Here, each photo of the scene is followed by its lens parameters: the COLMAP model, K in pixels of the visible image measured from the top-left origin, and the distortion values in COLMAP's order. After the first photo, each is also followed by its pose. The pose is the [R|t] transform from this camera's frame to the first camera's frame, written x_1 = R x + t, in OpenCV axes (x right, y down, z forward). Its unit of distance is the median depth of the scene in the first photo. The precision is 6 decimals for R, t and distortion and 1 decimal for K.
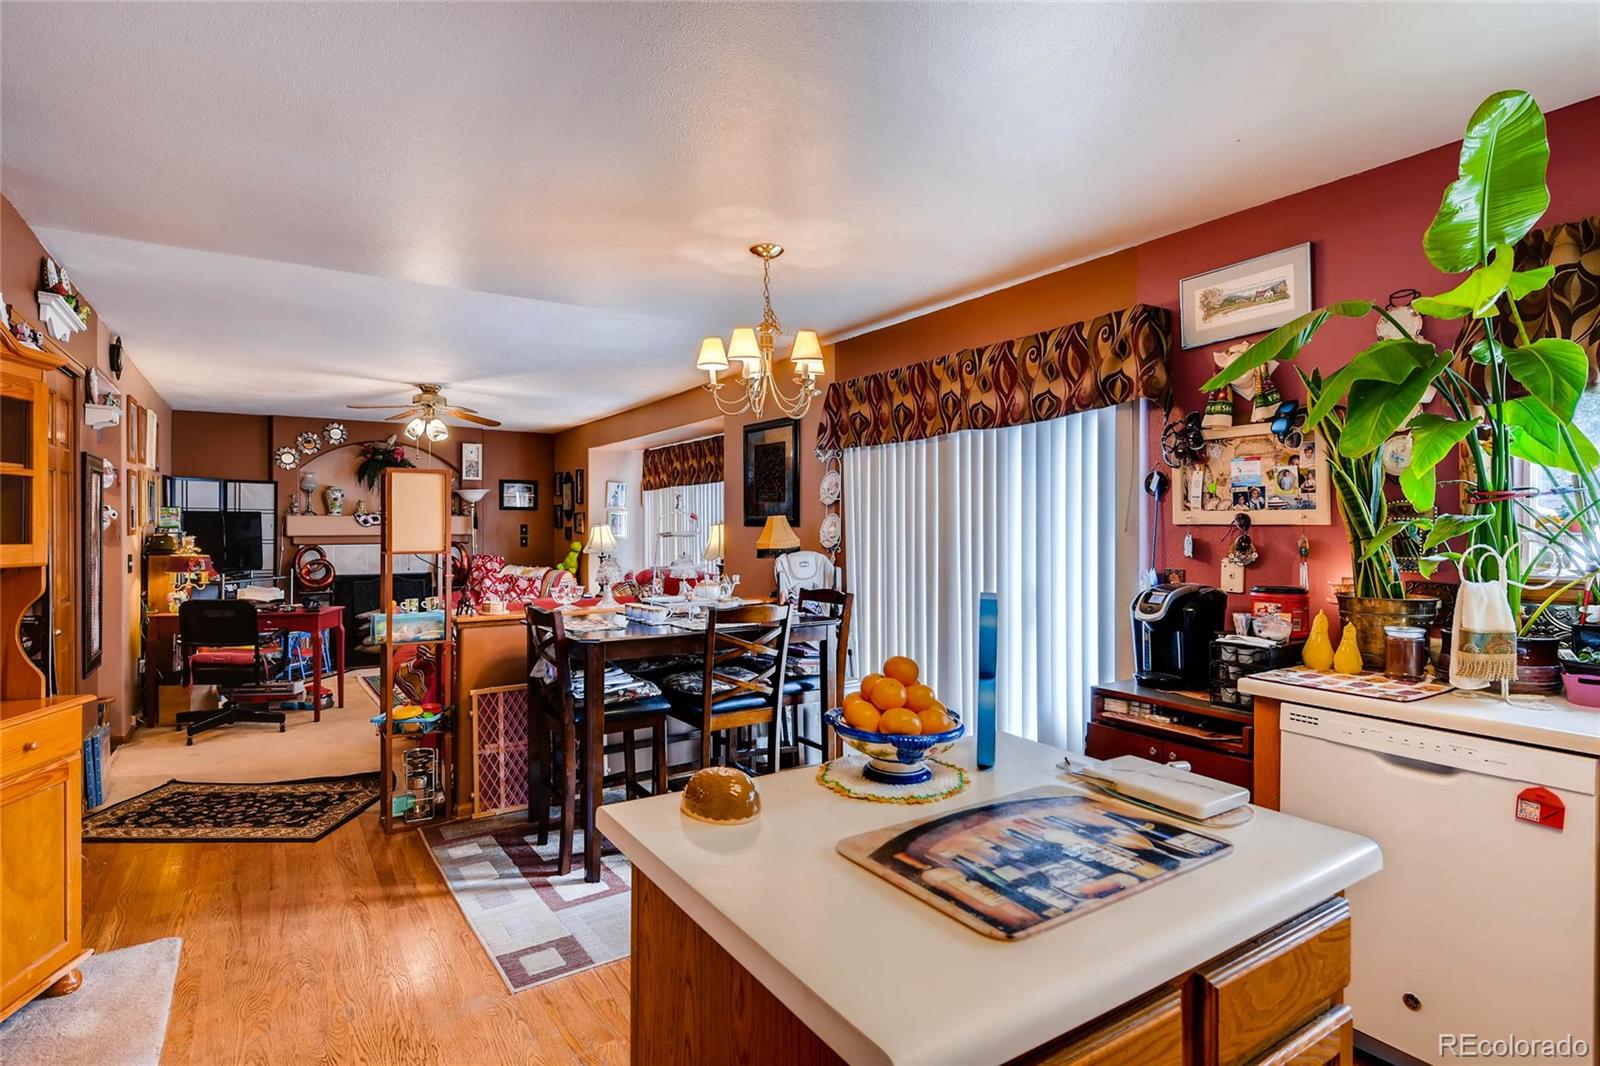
lens RADIAL K [[815.5, 0, 800.6], [0, 815.5, 527.9], [0, 0, 1]] dist [0.011018, -0.001976]
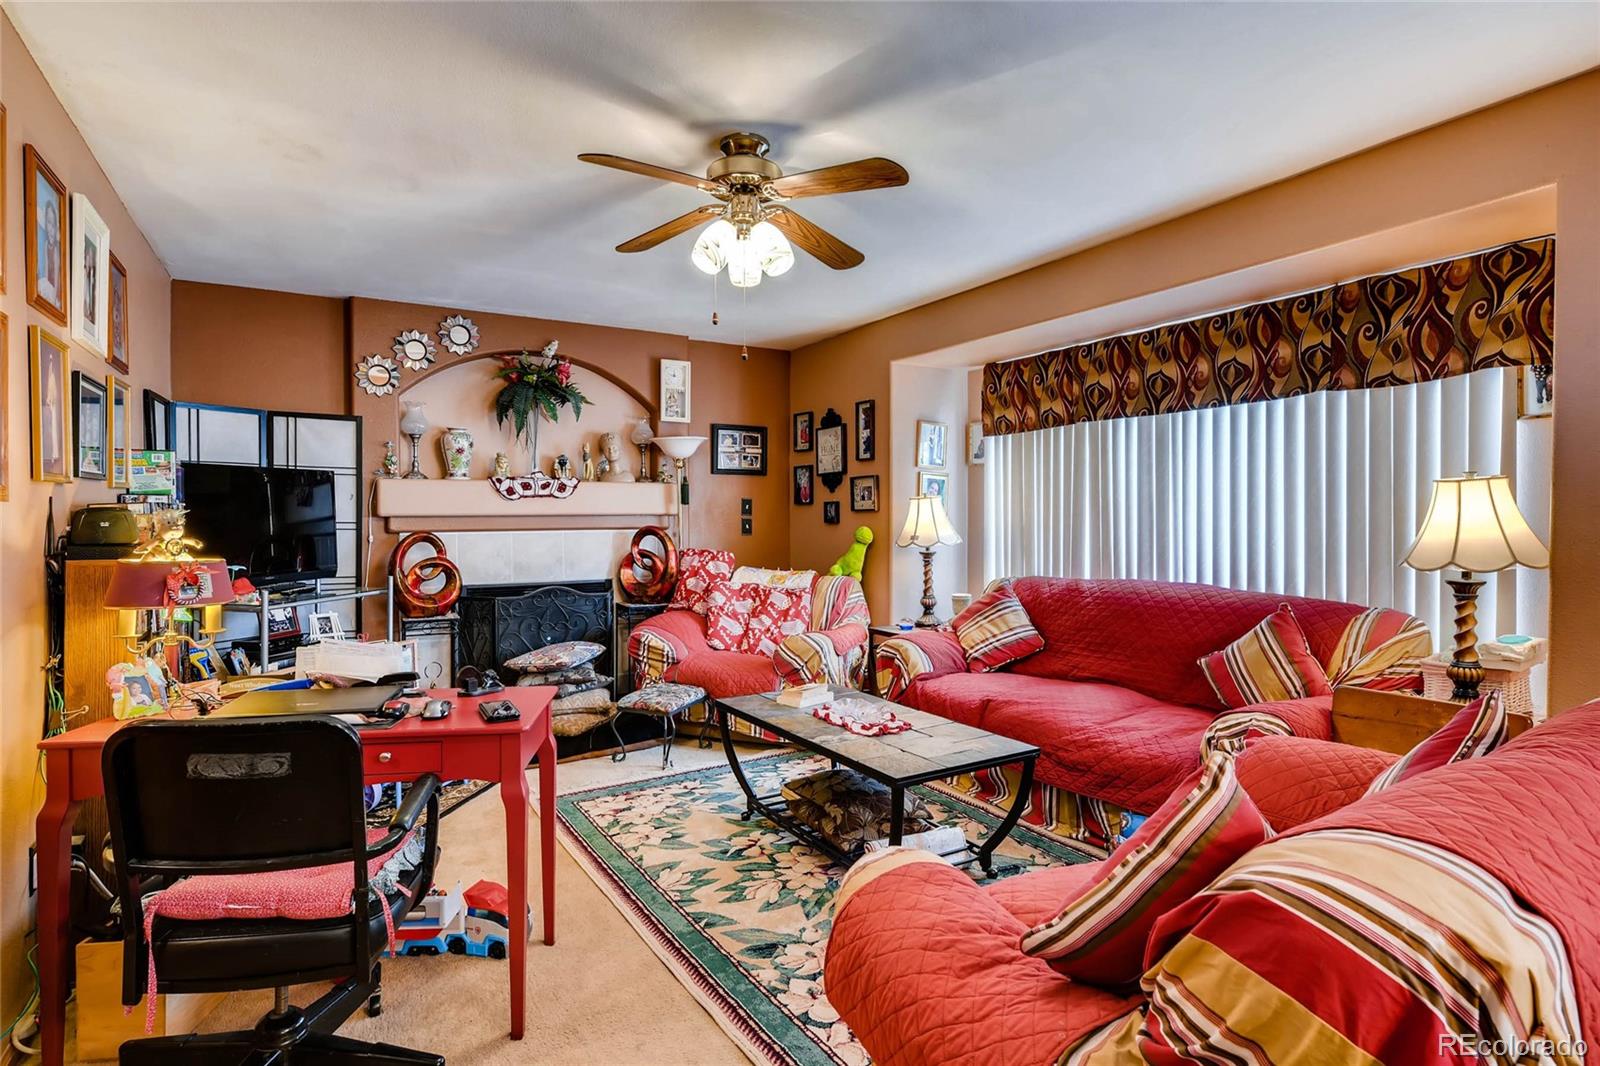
lens RADIAL K [[815.5, 0, 798.6], [0, 815.5, 520.5], [0, 0, 1]] dist [0.011018, -0.001976]
pose [[0.998998, 0.000123, -0.044745, -0.454715], [0.000206, 0.999973, 0.007360, 0.013042], [0.044745, -0.007362, 0.998971, 0.656570]]
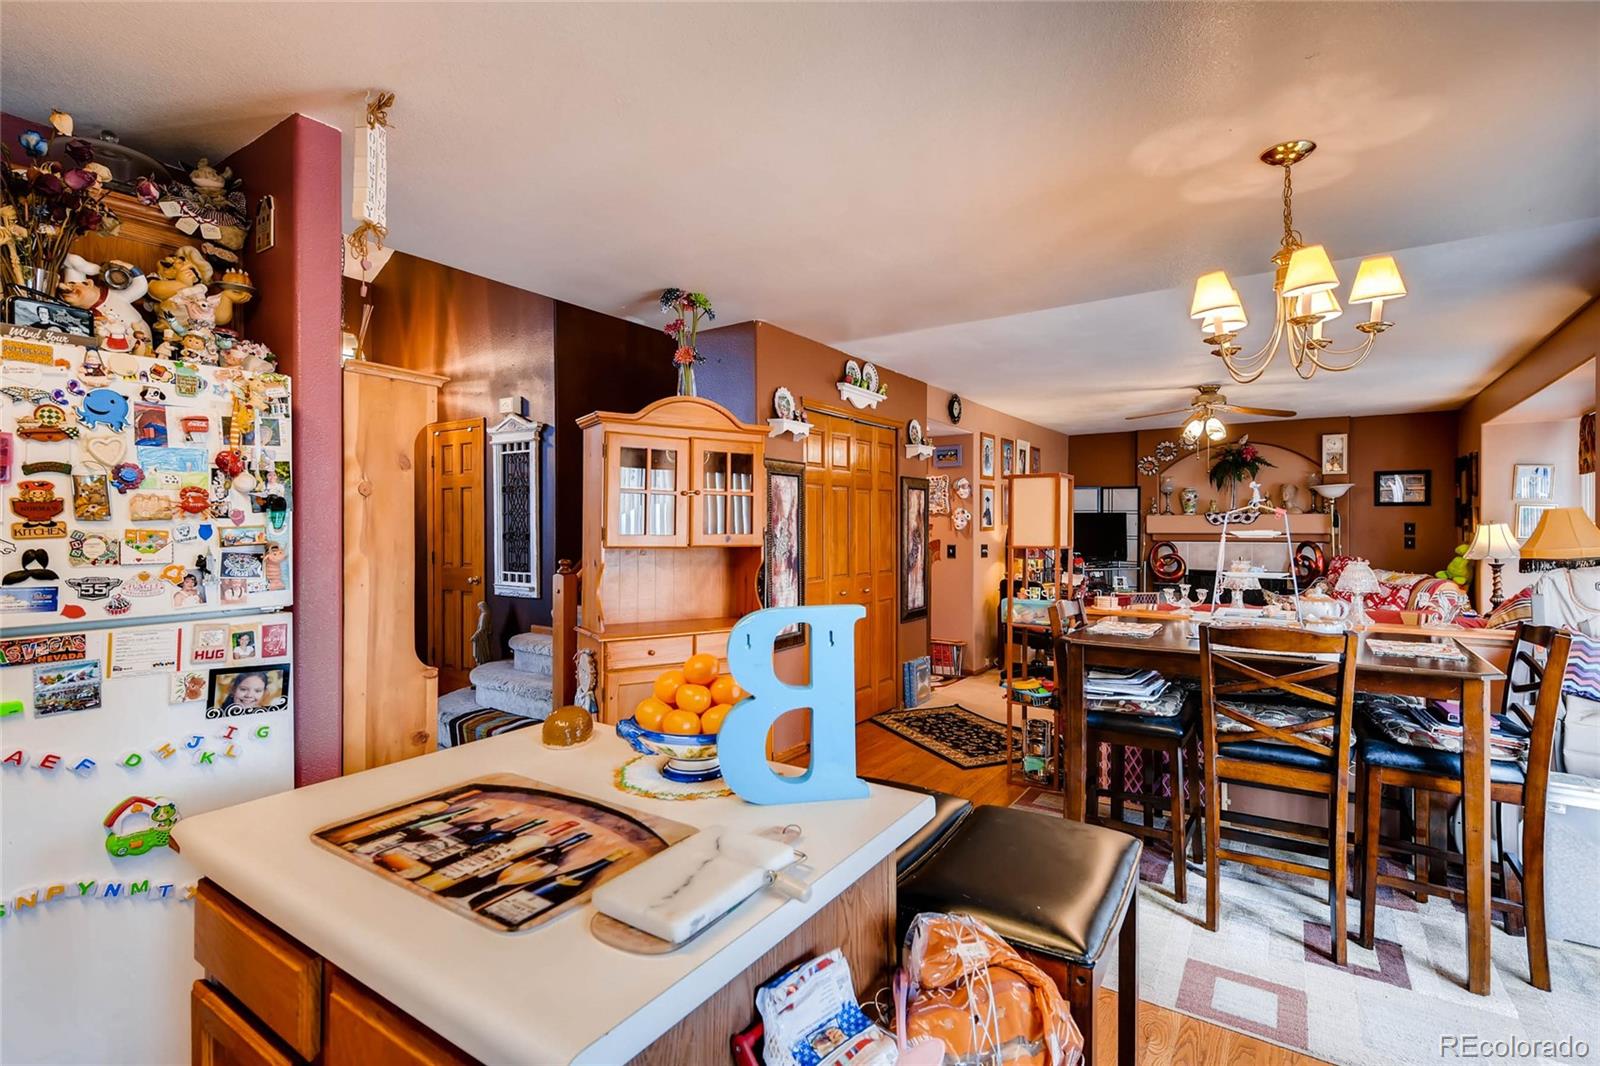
lens RADIAL K [[753.4, 0, 791.7], [0, 753.4, 521.5], [0, 0, 1]] dist [0.011094, 0.000801]
pose [[0.372317, -0.004416, -0.928095, 0.253375], [-0.001925, 0.999983, -0.005530, 0.000407], [0.928104, 0.003845, 0.372302, 0.190698]]
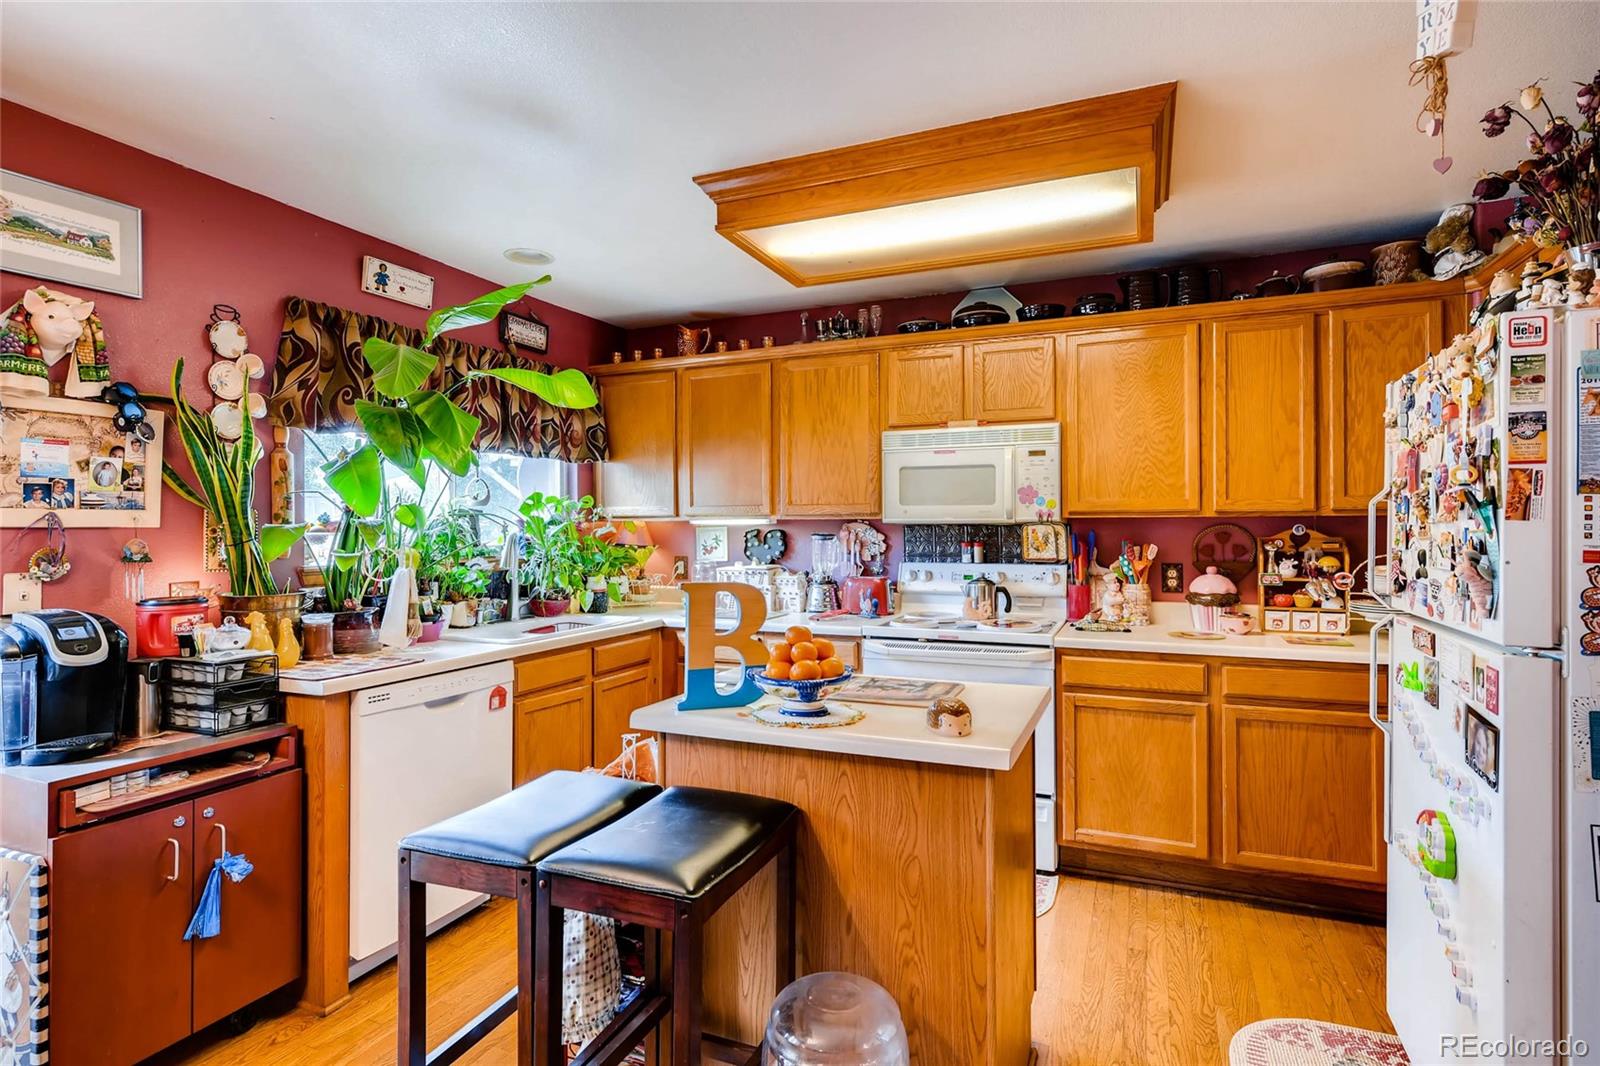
lens RADIAL K [[815.5, 0, 800.2], [0, 815.5, 525.8], [0, 0, 1]] dist [0.011018, -0.001976]
pose [[-0.552903, 0.001354, 0.833244, -0.238088], [0.003832, 0.999992, 0.000917, -0.001703], [-0.833237, 0.003700, -0.552904, 0.415056]]
